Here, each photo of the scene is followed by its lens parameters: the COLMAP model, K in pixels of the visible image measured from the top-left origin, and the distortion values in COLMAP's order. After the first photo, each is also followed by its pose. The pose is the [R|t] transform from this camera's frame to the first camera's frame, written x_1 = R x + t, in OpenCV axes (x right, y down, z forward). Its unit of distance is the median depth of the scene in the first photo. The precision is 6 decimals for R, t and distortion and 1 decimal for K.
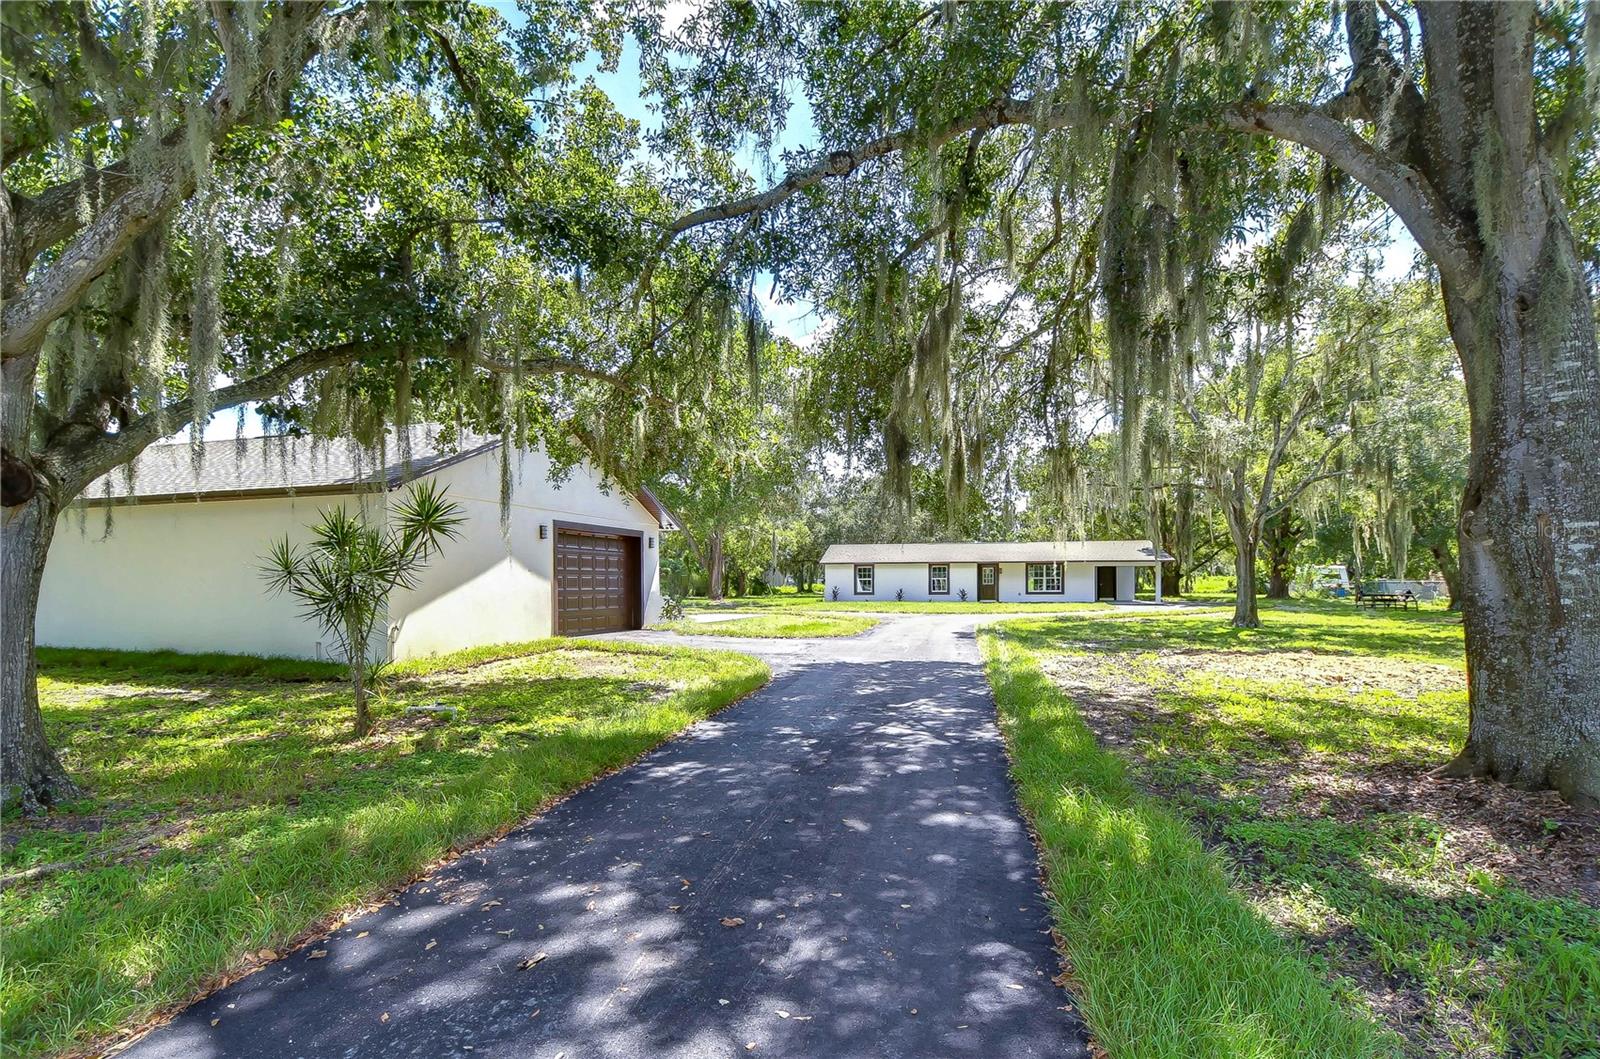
lens RADIAL K [[736.6, 0, 801.8], [0, 736.6, 560.3], [0, 0, 1]] dist [-0.001901, -0.000392]
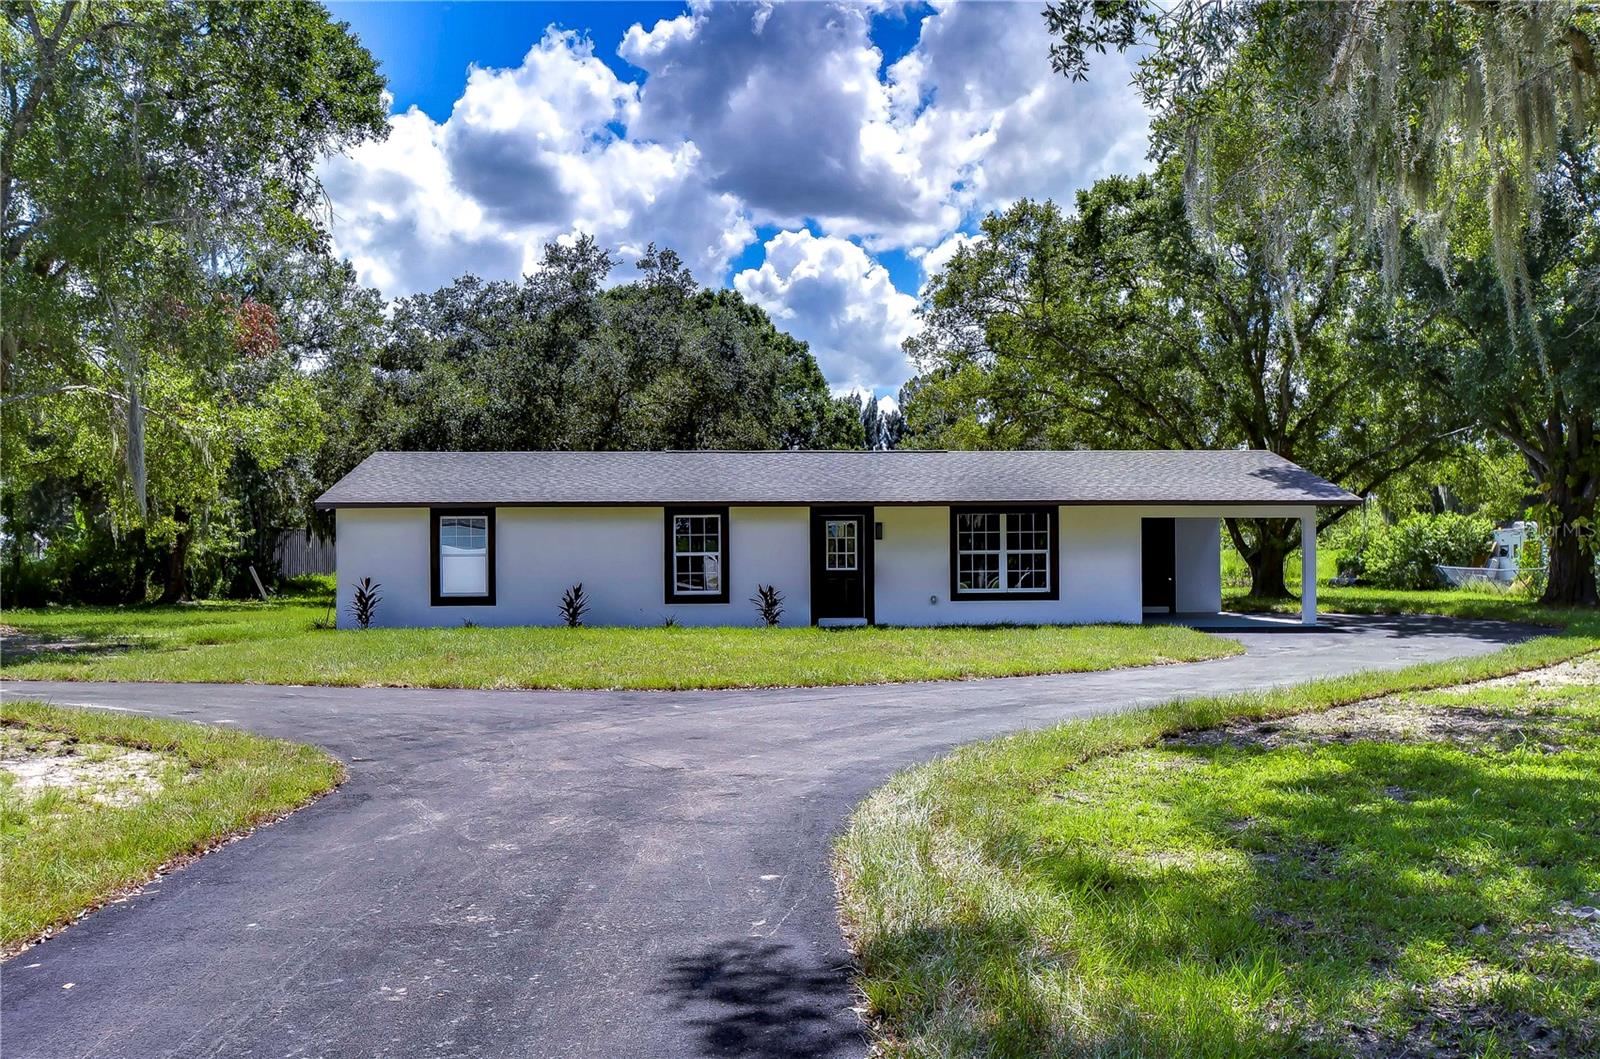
lens RADIAL K [[1513.6, 0, 800.0], [0, 1513.6, 529.5], [0, 0, 1]] dist [0.000601, 0.000437]
pose [[0.971130, 0.004337, 0.238510, 0.072248], [-0.006374, 0.999950, 0.007769, 0.008927], [-0.238465, -0.009065, 0.971109, 0.345715]]
